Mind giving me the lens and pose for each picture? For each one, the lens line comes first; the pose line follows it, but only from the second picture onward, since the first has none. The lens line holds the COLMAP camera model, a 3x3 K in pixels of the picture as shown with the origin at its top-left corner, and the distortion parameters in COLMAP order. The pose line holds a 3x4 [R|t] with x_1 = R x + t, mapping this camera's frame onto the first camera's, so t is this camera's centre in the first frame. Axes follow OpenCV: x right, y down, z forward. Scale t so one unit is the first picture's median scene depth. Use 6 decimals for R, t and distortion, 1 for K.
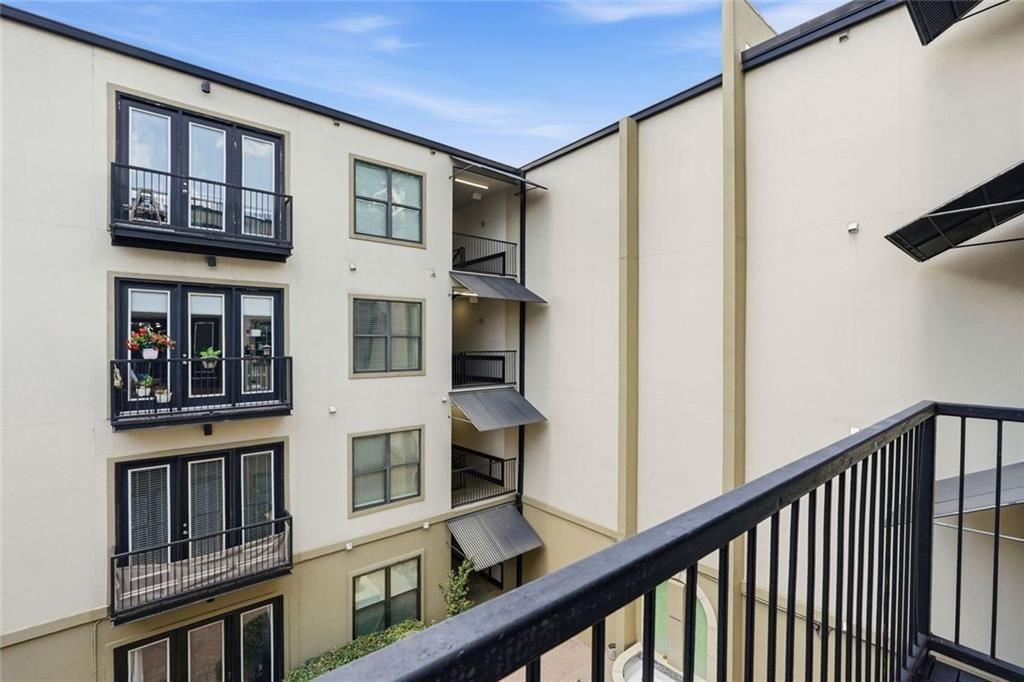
lens RADIAL K [[456.4, 0, 510.1], [0, 456.4, 351.6], [0, 0, 1]] dist [-0.001124, -0.000044]
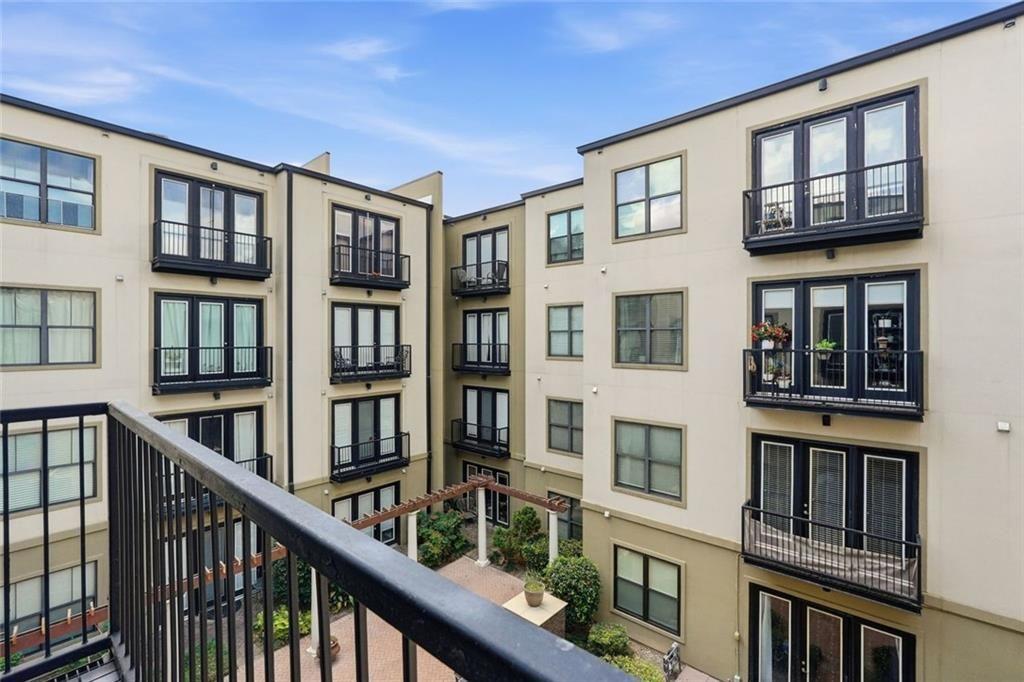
lens RADIAL K [[434.7, 0, 512.0], [0, 434.7, 341.0], [0, 0, 1]] dist [0.000108, 0.000019]
pose [[0.192337, 0.009243, -0.981285, 0.153069], [-0.013619, 0.999884, 0.006749, -0.002276], [0.981234, 0.012066, 0.192441, 0.126637]]
